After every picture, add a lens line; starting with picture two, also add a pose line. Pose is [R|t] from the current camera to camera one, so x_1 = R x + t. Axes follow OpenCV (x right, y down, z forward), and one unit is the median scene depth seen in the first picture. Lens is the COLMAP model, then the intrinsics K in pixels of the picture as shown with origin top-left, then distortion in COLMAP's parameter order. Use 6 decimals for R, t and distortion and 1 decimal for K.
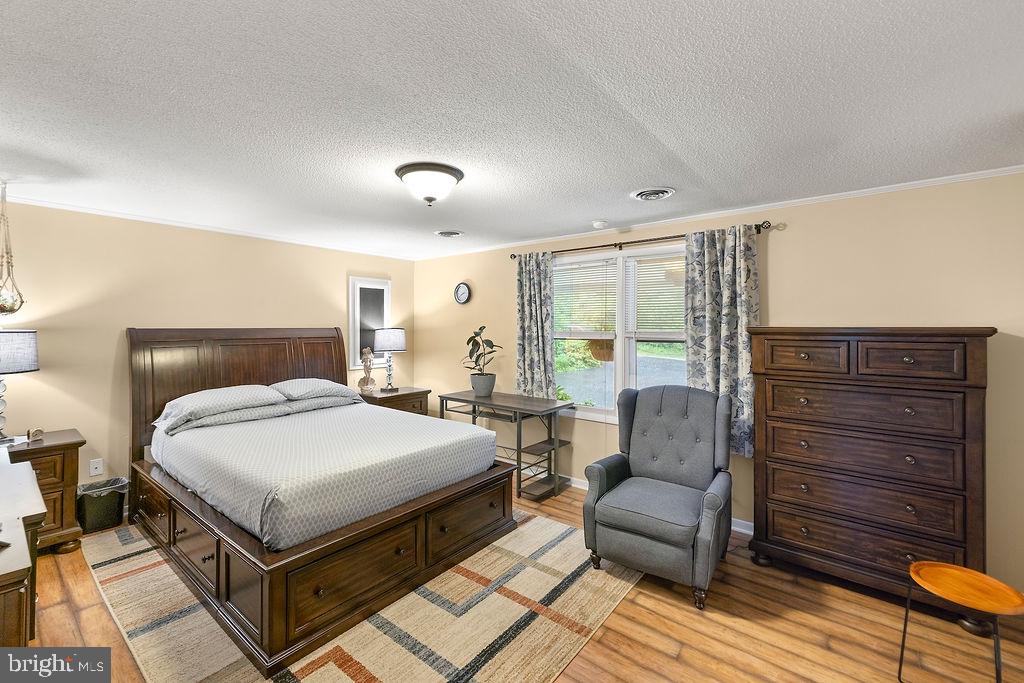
lens RADIAL K [[438.3, 0, 506.8], [0, 438.3, 339.9], [0, 0, 1]] dist [0.002356, 0.001064]
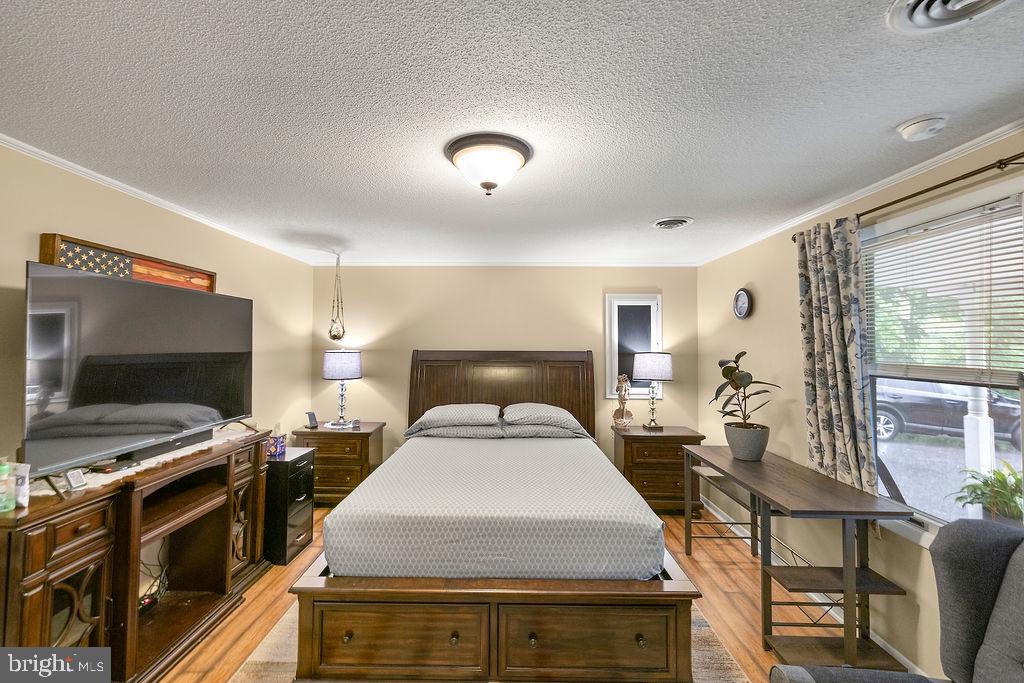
lens RADIAL K [[438.3, 0, 510.0], [0, 438.3, 340.9], [0, 0, 1]] dist [0.002356, 0.001064]
pose [[0.618248, -0.004831, -0.785968, 0.250163], [-0.031801, 0.999009, -0.031156, -0.016299], [0.785339, 0.044257, 0.617482, 0.327429]]
